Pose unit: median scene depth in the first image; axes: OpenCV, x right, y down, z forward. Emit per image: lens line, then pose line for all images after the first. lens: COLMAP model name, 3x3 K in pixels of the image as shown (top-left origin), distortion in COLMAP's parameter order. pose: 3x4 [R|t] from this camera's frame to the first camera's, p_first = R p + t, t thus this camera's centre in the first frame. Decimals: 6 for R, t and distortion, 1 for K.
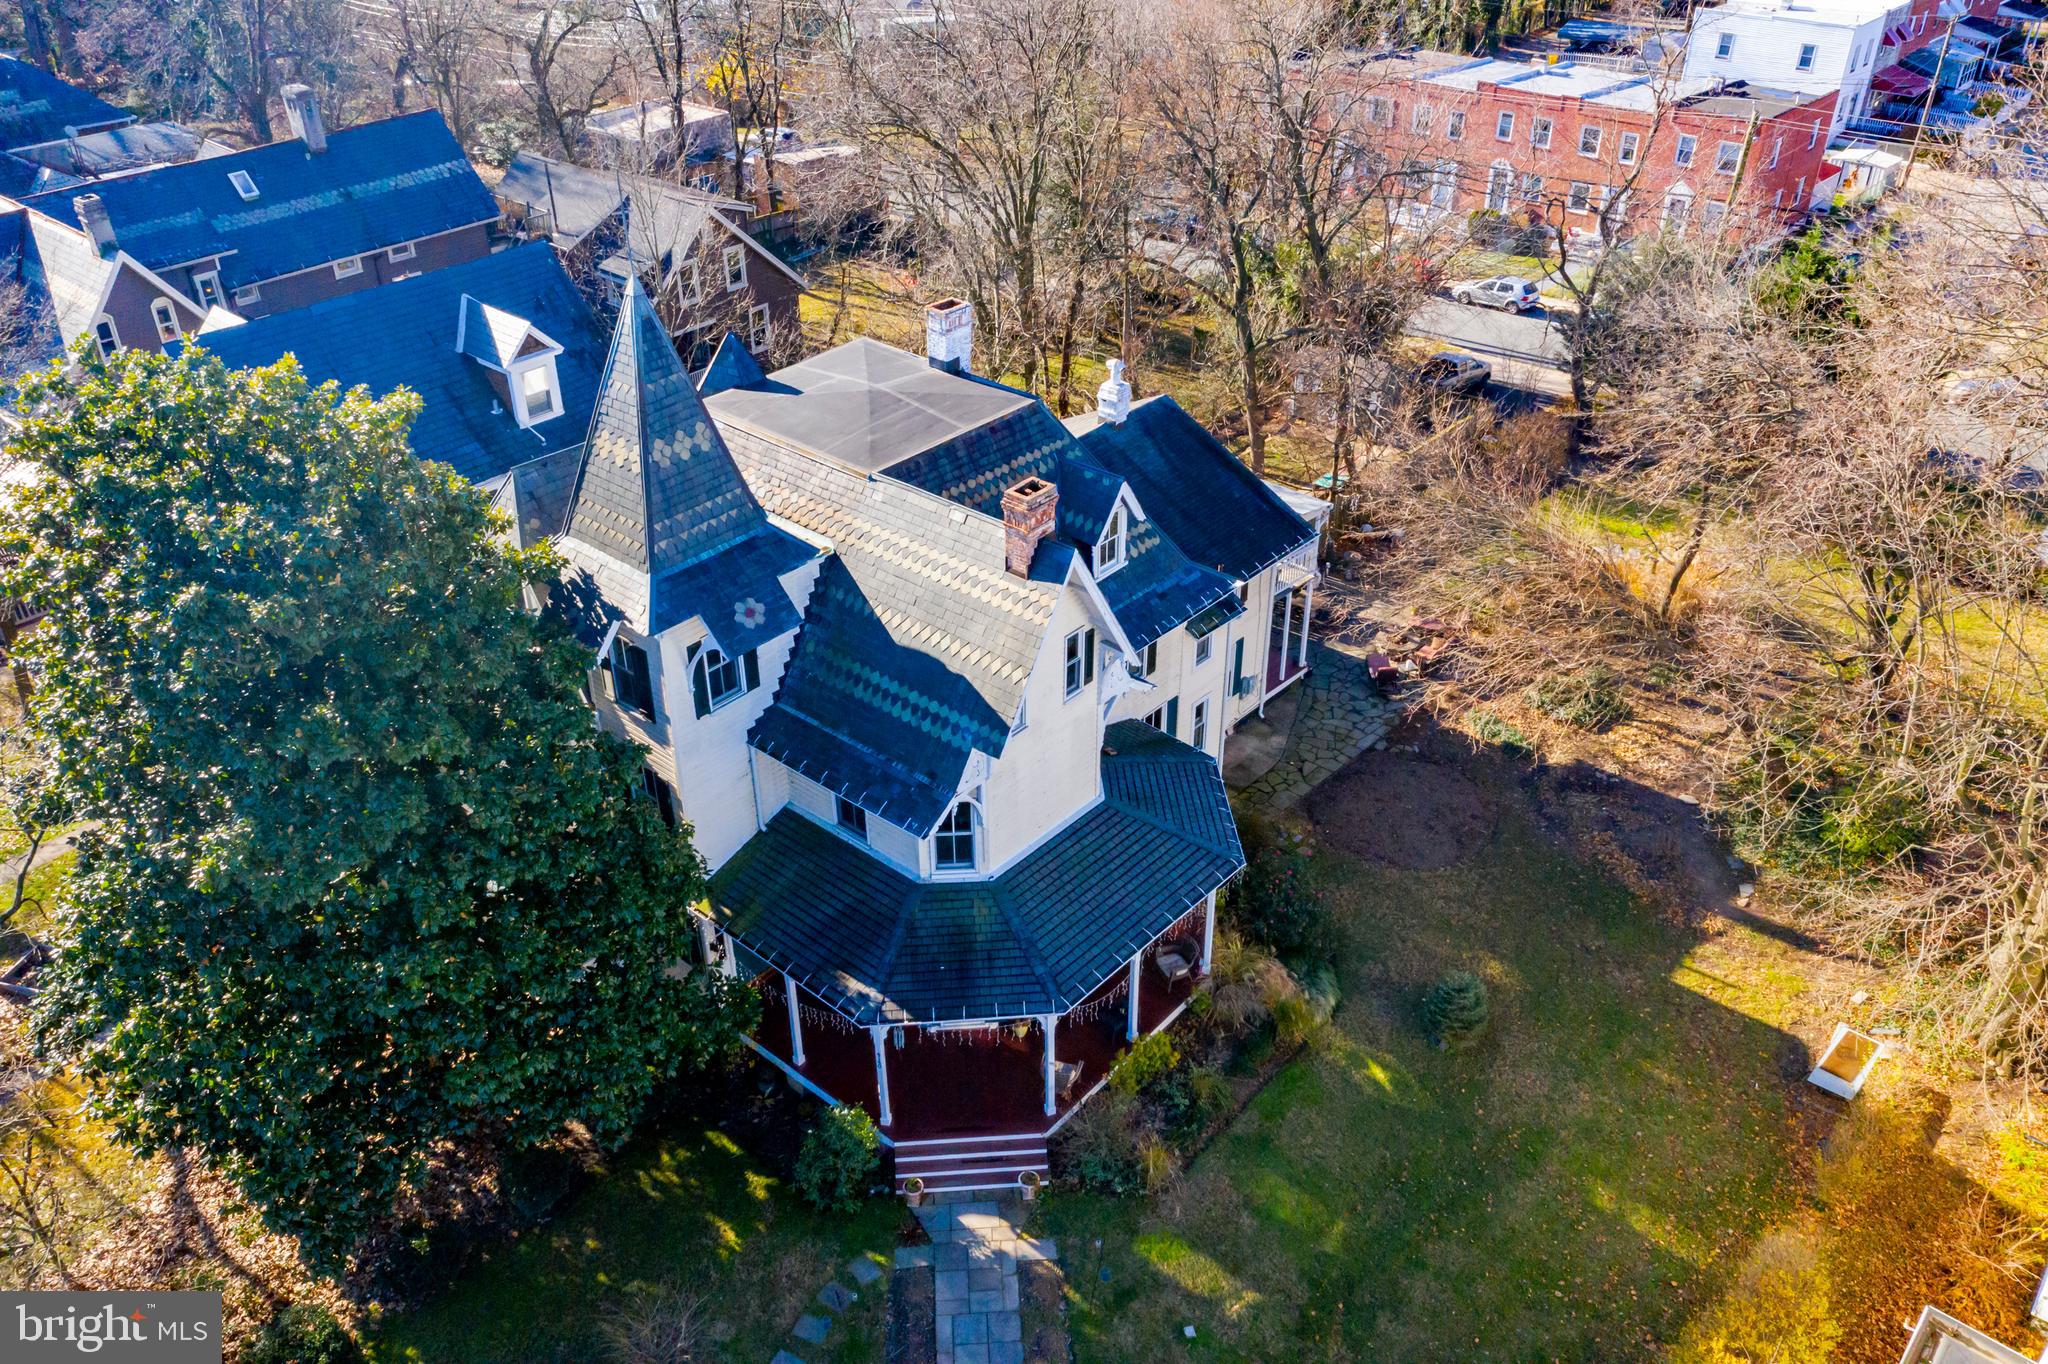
lens RADIAL K [[1597.4, 0, 1027.7], [0, 1597.4, 676.7], [0, 0, 1]] dist [-0.000258, 0.004493]
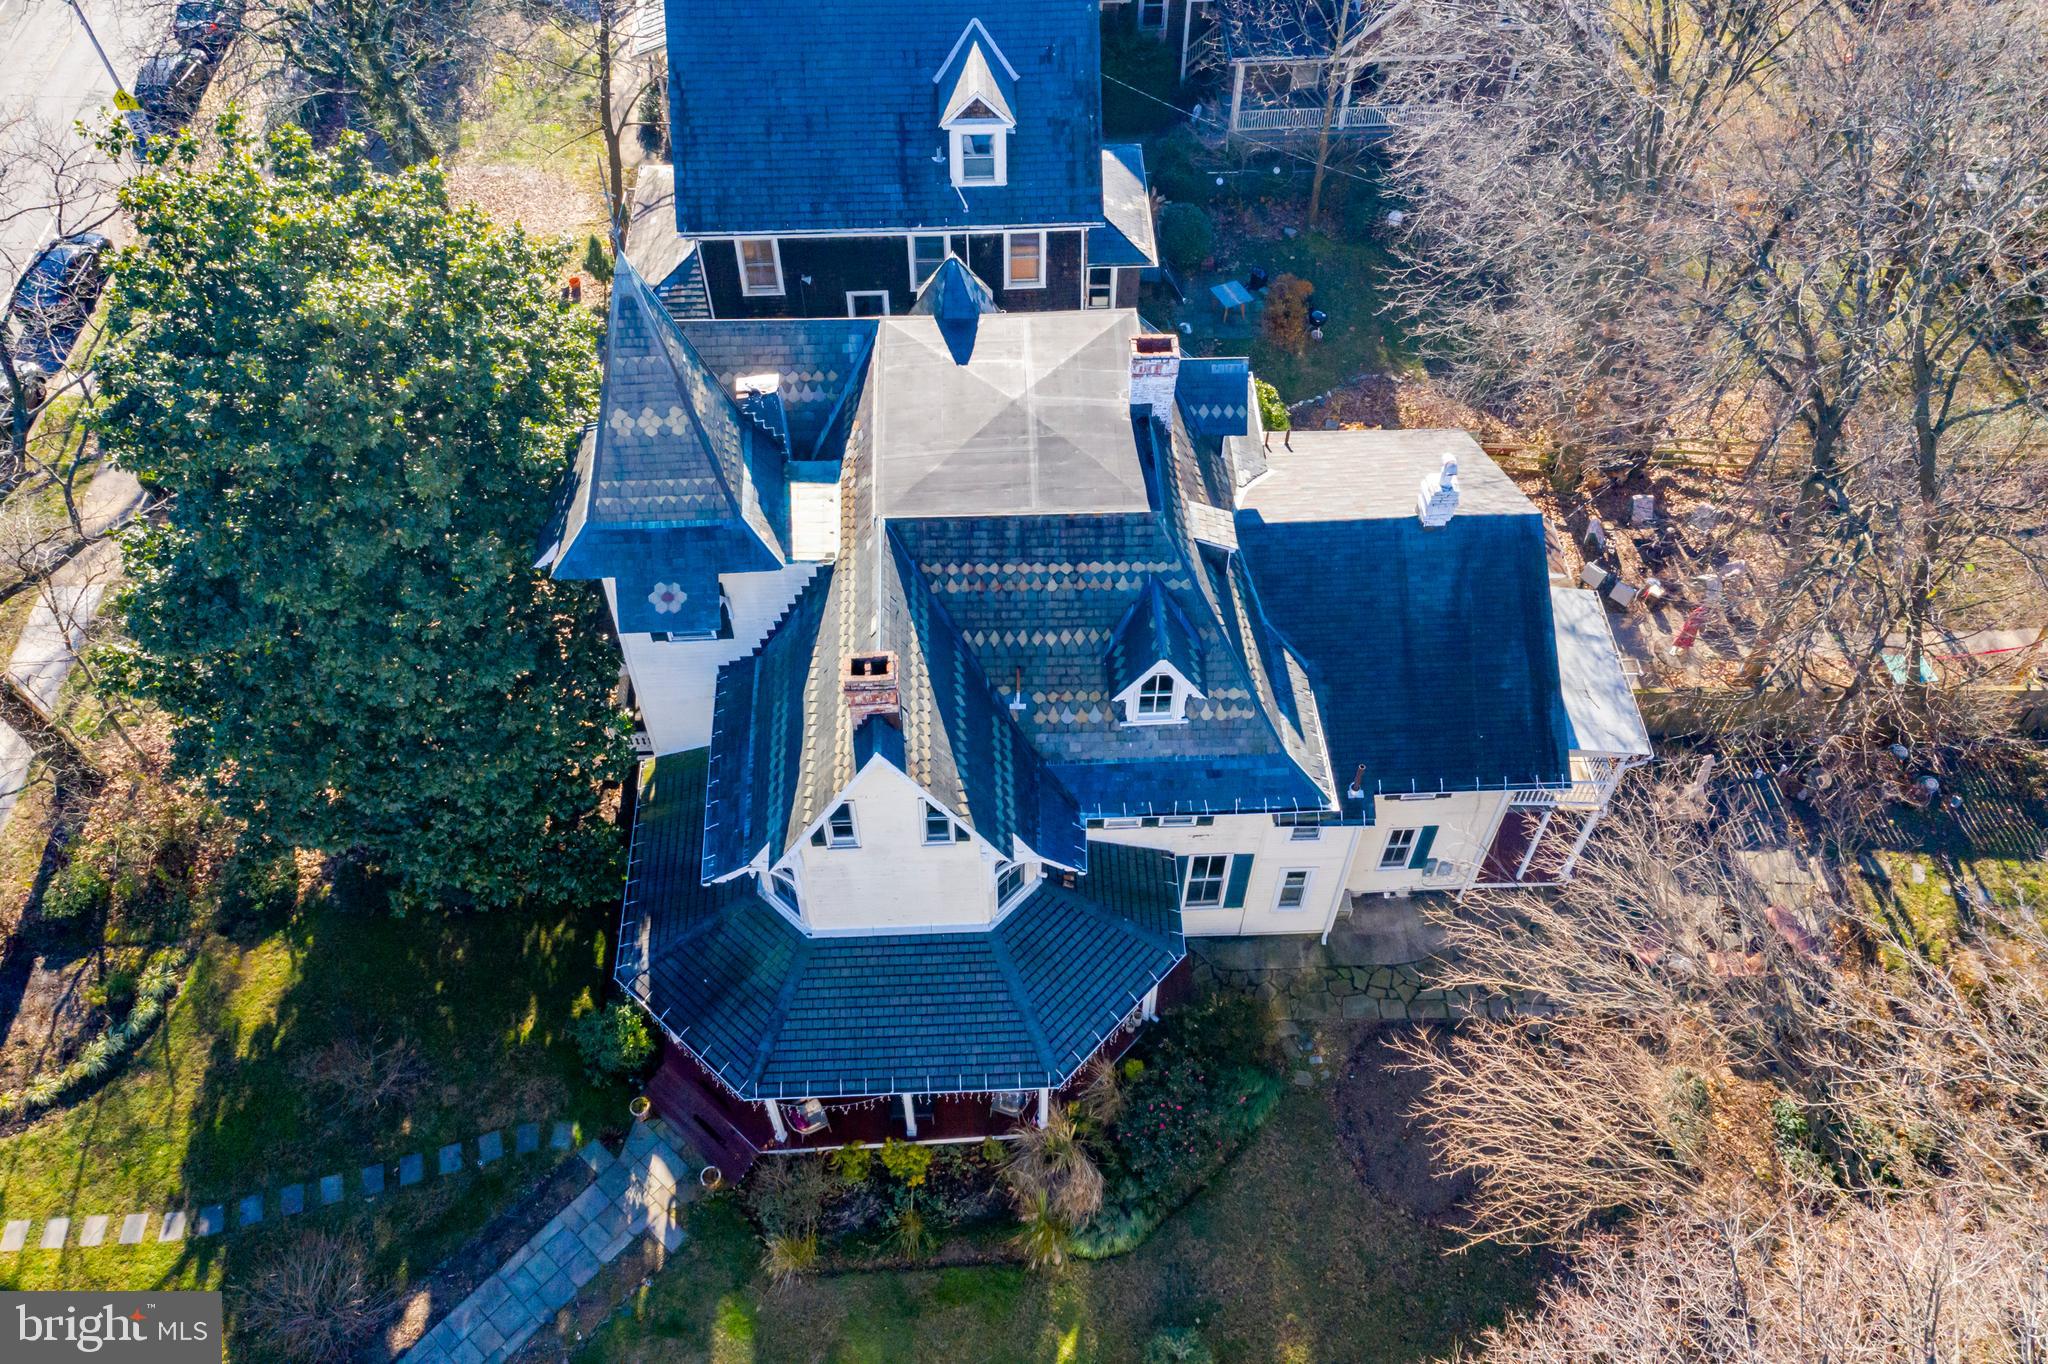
lens RADIAL K [[1597.4, 0, 1027.2], [0, 1597.4, 678.5], [0, 0, 1]] dist [-0.000258, 0.004493]
pose [[0.690929, 0.575180, -0.437934, 0.399258], [-0.394176, 0.807549, 0.438738, -0.472737], [0.606006, -0.130513, 0.784680, 0.326584]]
